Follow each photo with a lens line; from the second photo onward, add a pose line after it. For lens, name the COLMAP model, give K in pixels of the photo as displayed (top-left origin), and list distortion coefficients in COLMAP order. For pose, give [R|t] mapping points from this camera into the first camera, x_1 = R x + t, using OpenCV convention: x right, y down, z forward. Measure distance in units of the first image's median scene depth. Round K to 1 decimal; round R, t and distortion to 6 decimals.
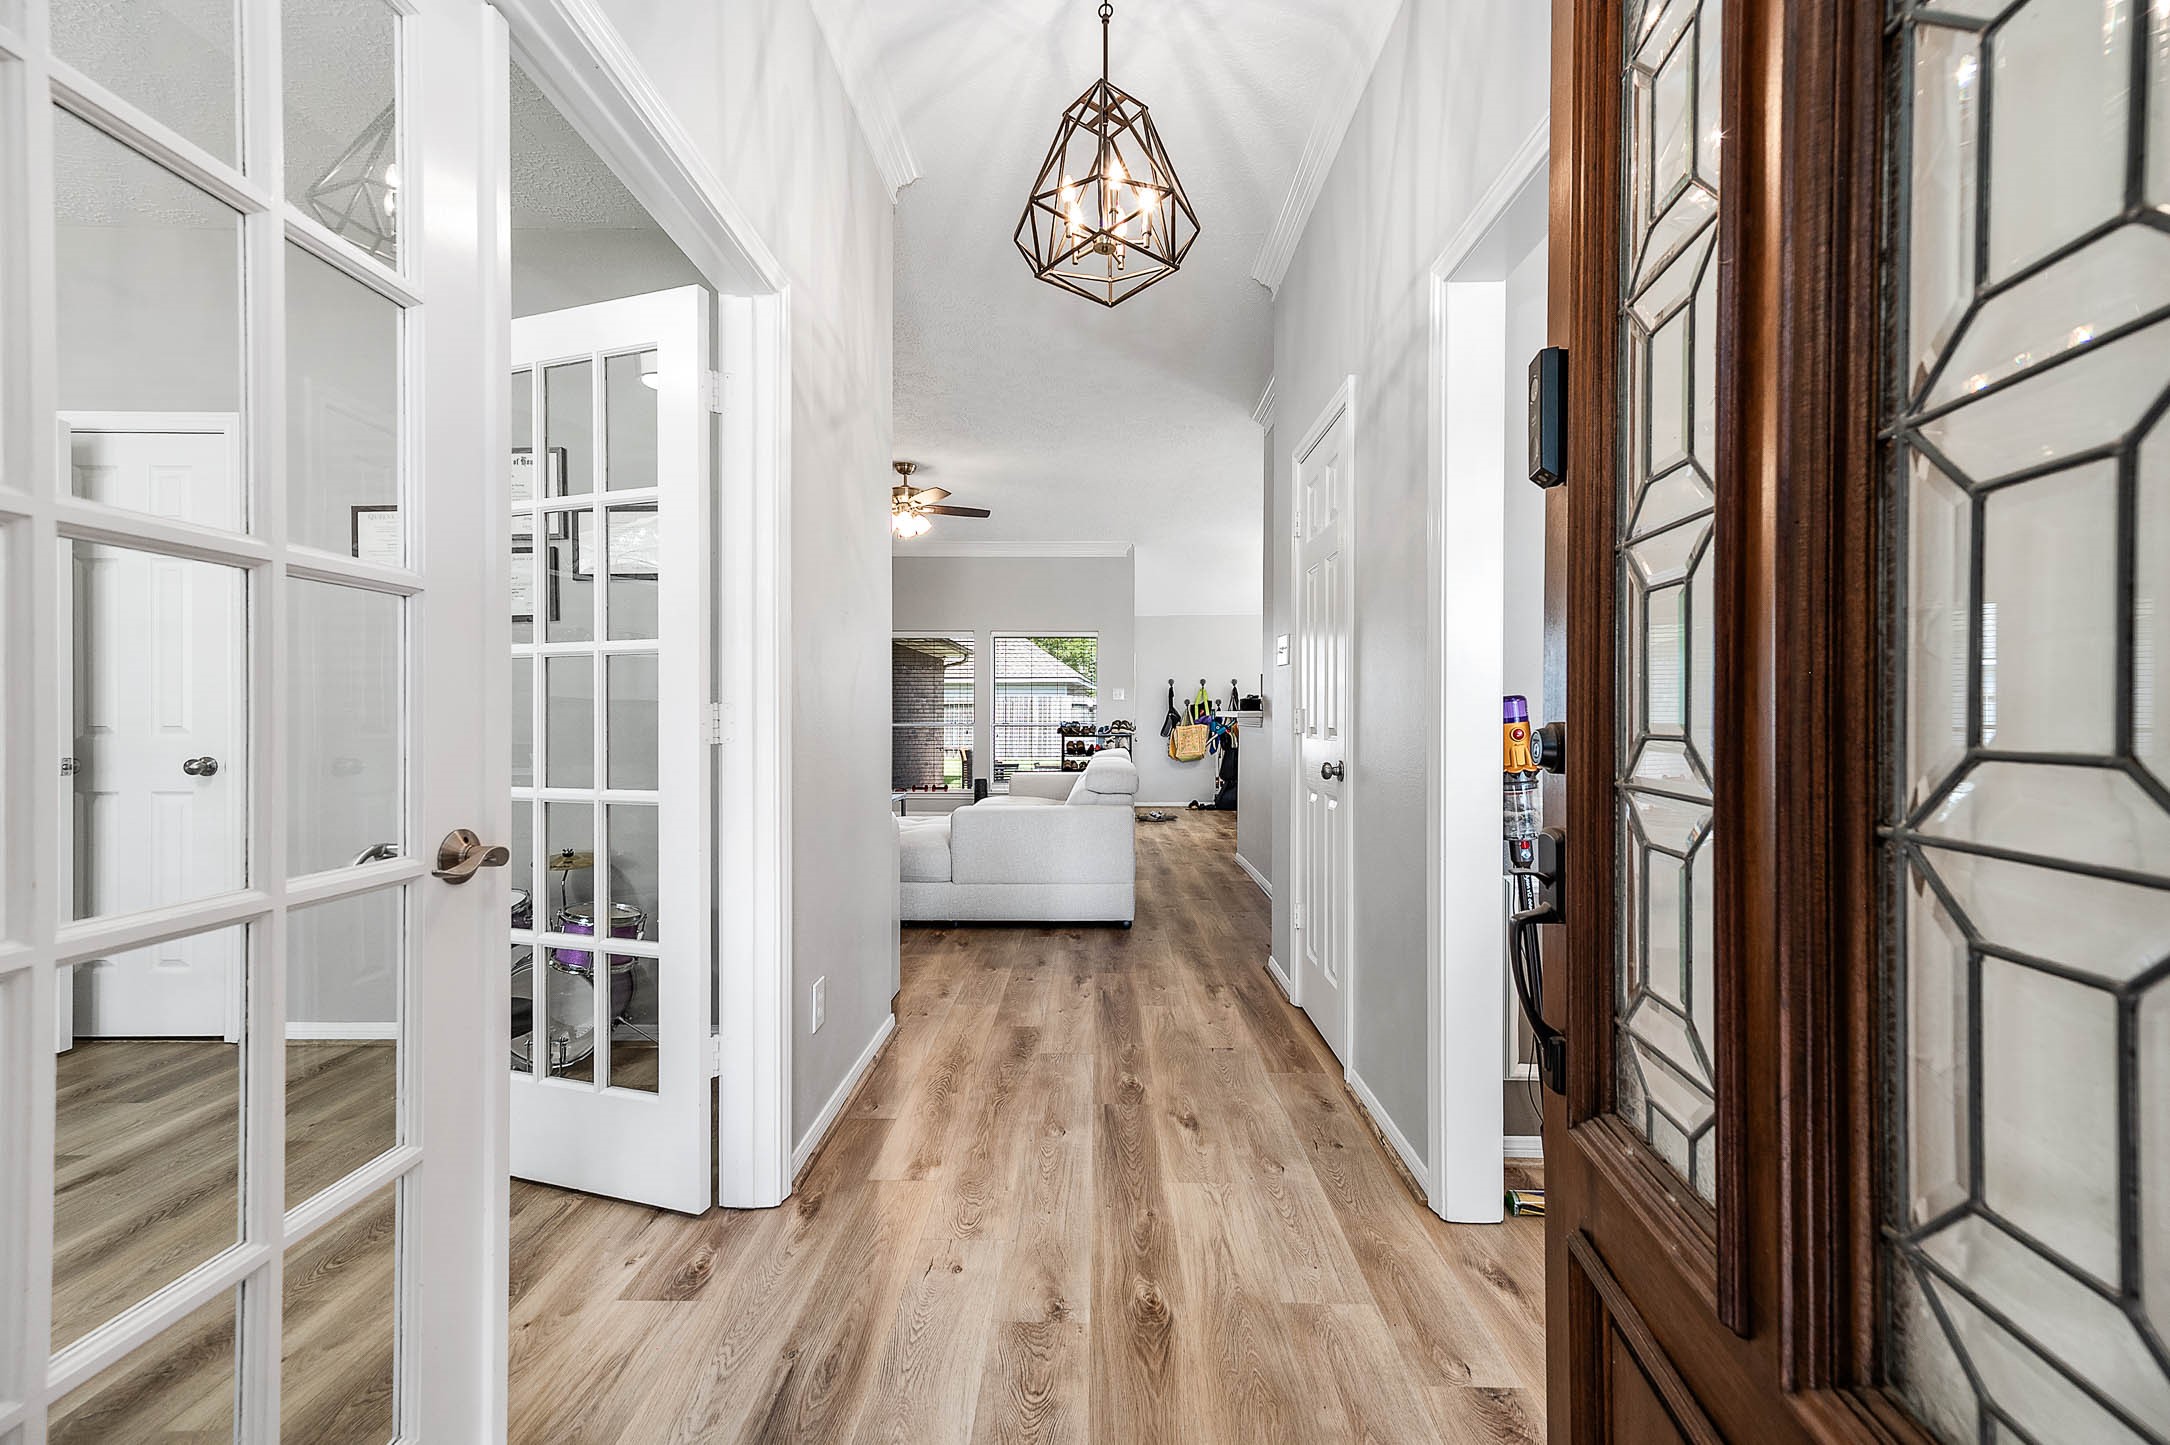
lens RADIAL K [[850.8, 0, 1085.0], [0, 850.8, 722.5], [0, 0, 1]] dist [0.006537, 0.000000]
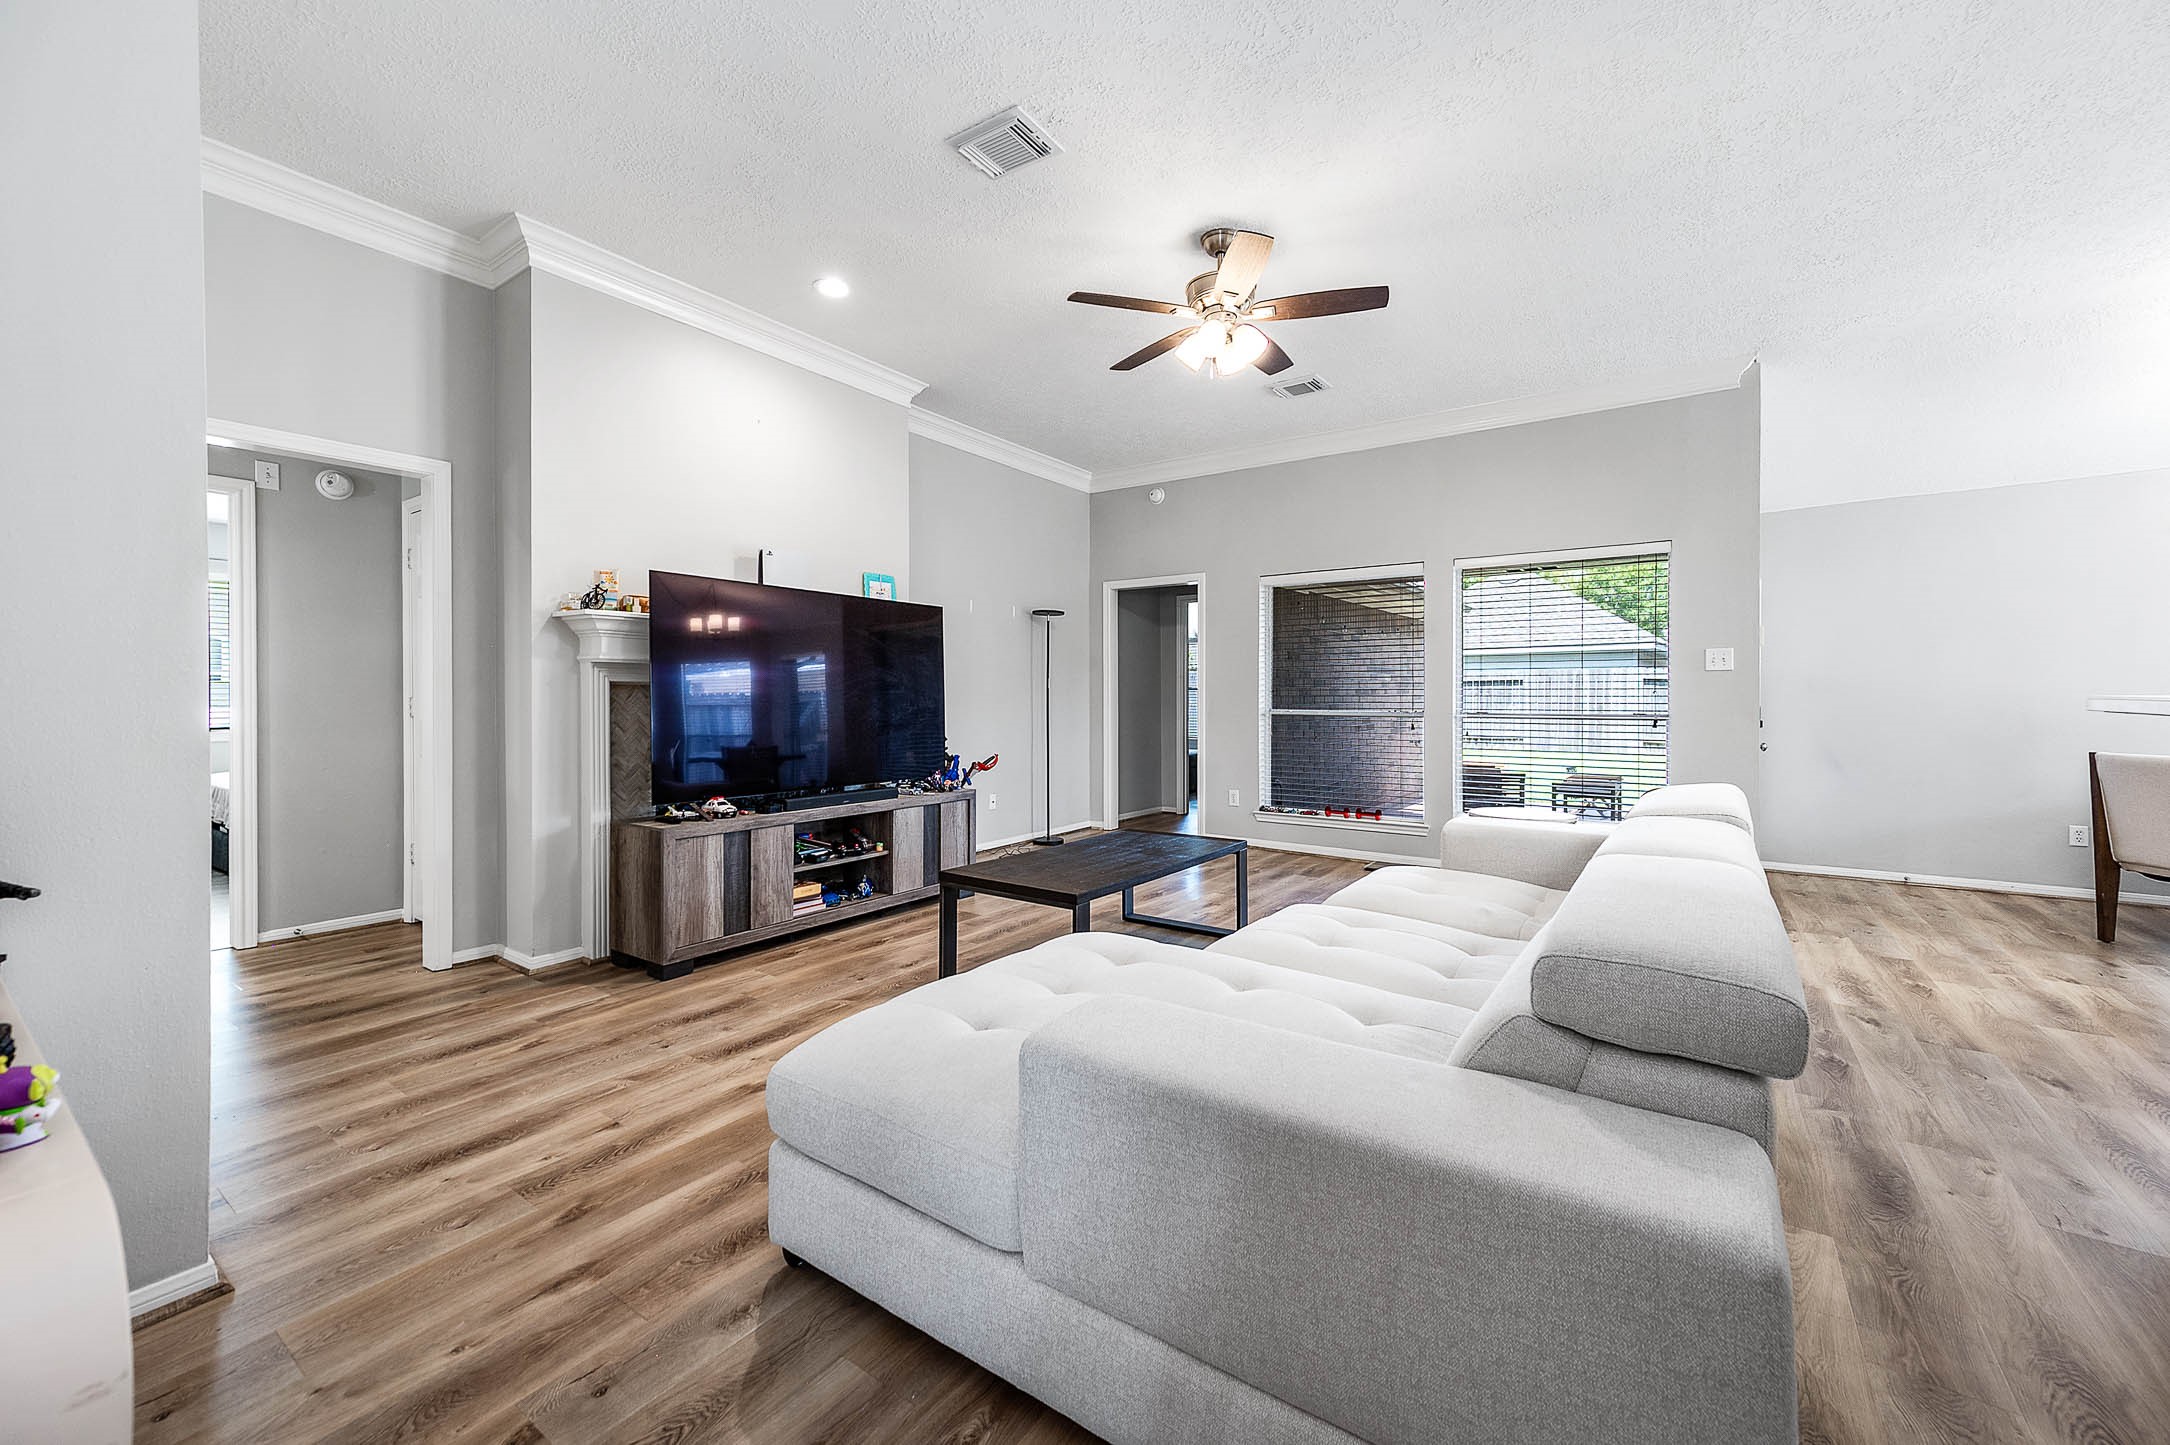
lens RADIAL K [[849.9, 0, 1098.3], [0, 849.9, 696.9], [0, 0, 1]] dist [0.012326, 0.000294]
pose [[0.827629, -0.004599, -0.561257, 0.020101], [0.001030, 0.999977, -0.006674, -0.004022], [0.561275, 0.004945, 0.827615, 0.358073]]
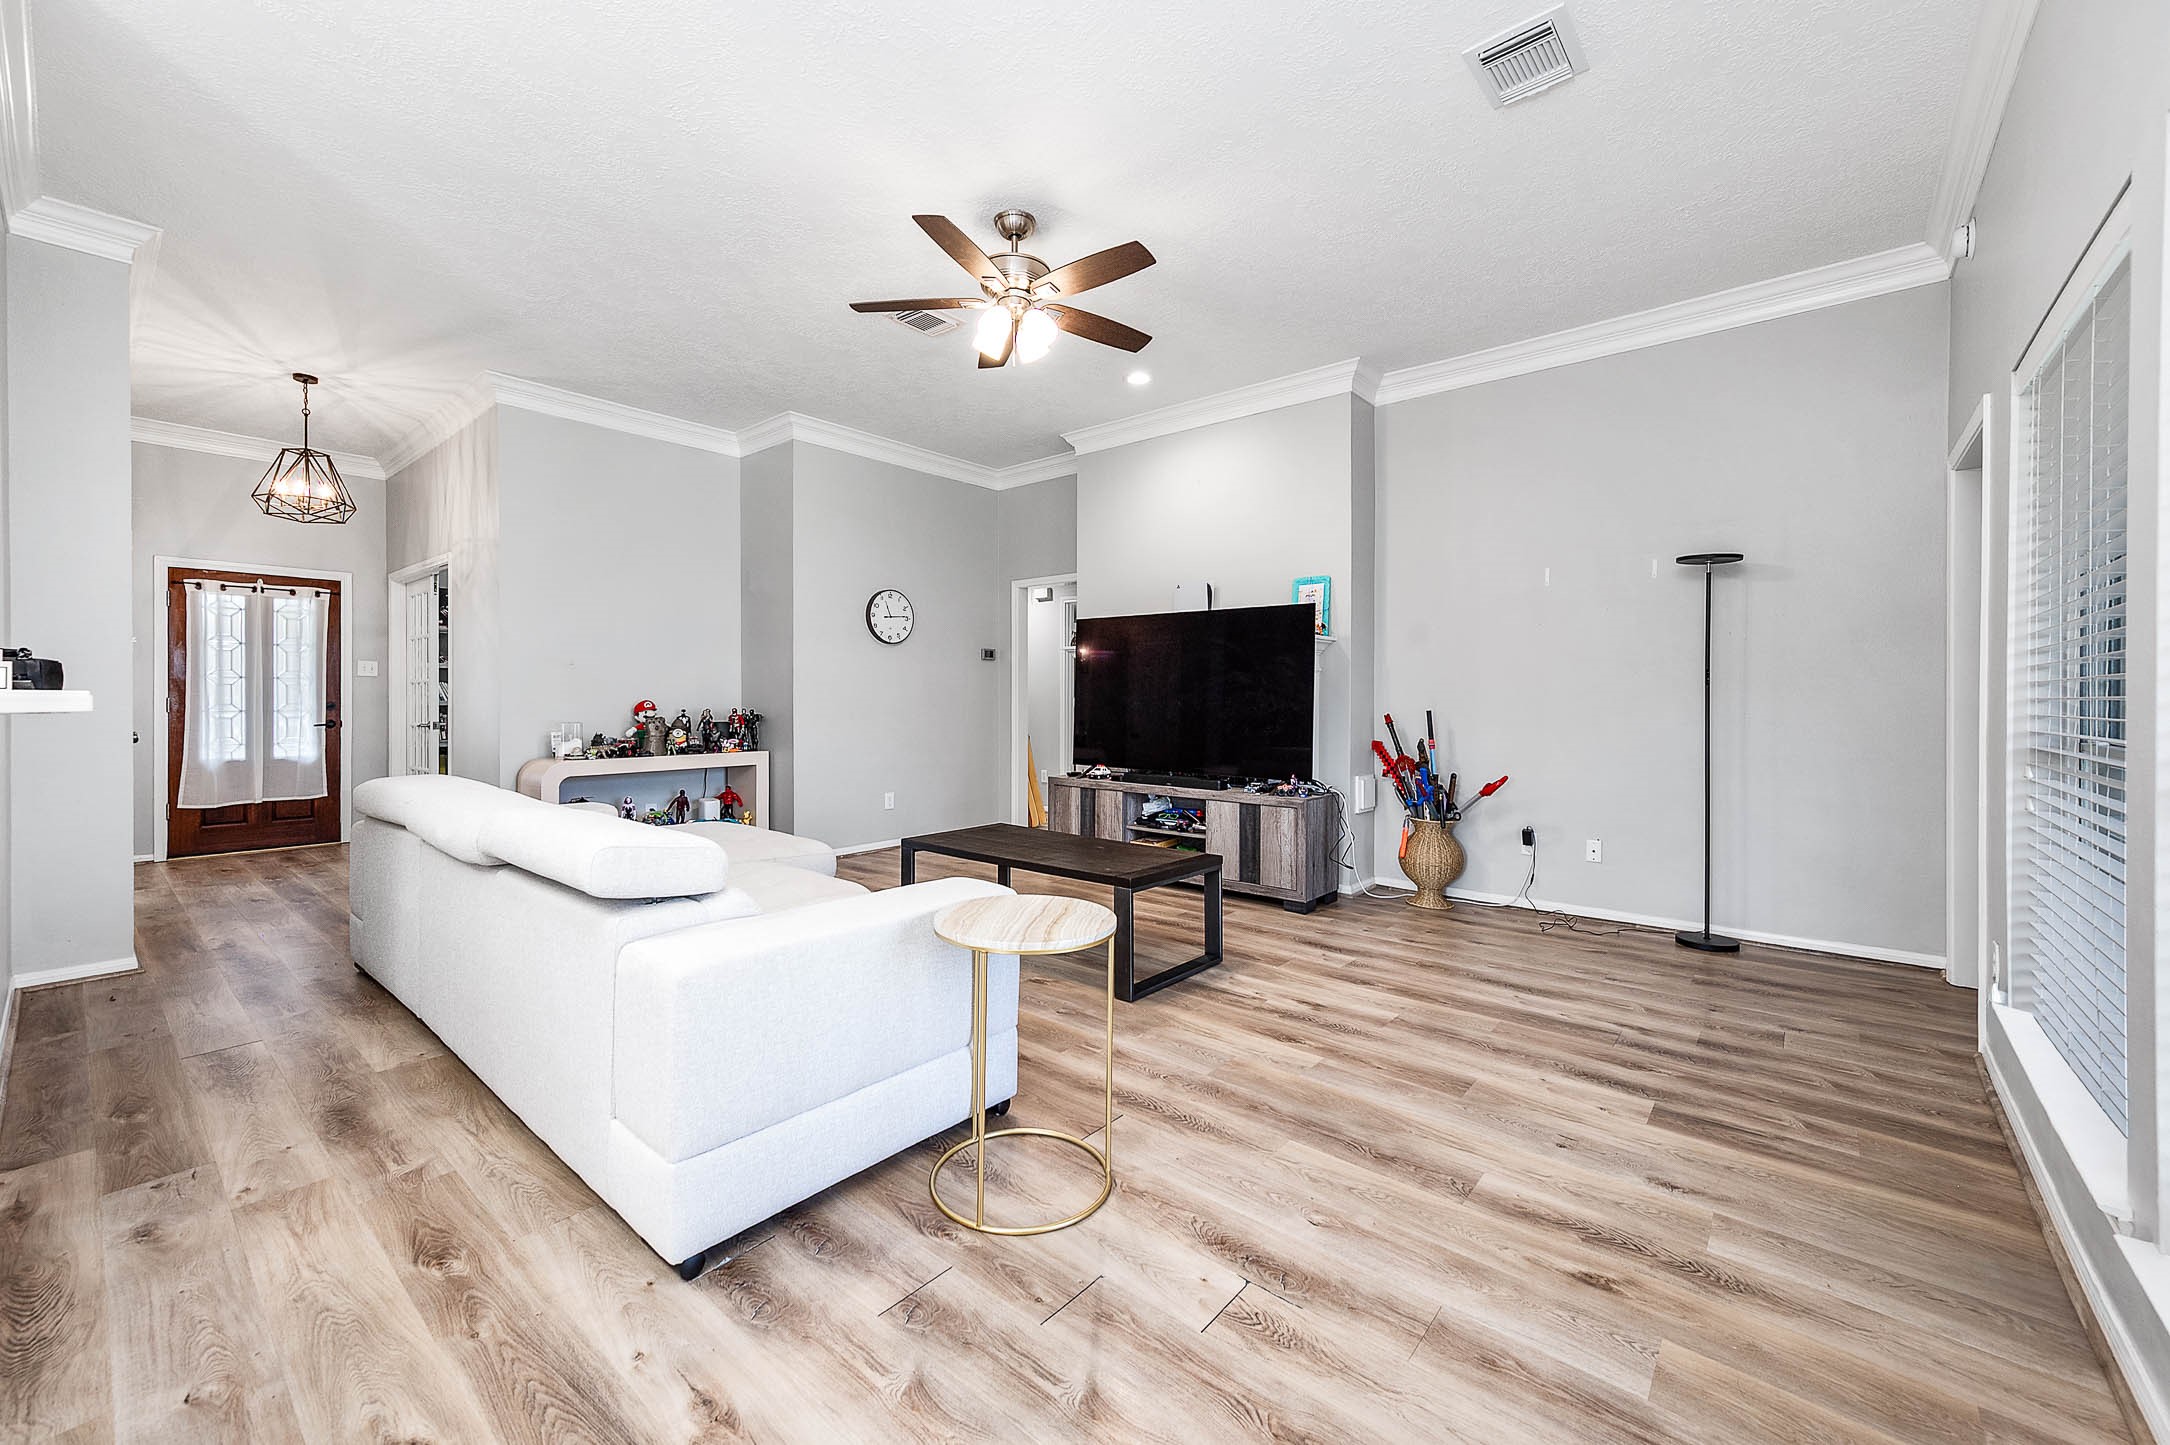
lens RADIAL K [[850.8, 0, 1085.0], [0, 850.8, 722.5], [0, 0, 1]] dist [0.006537, 0.000000]
pose [[-0.630580, 0.016777, -0.775943, 0.118217], [-0.011155, 0.999467, 0.030675, -0.007890], [0.776044, 0.027999, -0.630056, 0.976988]]
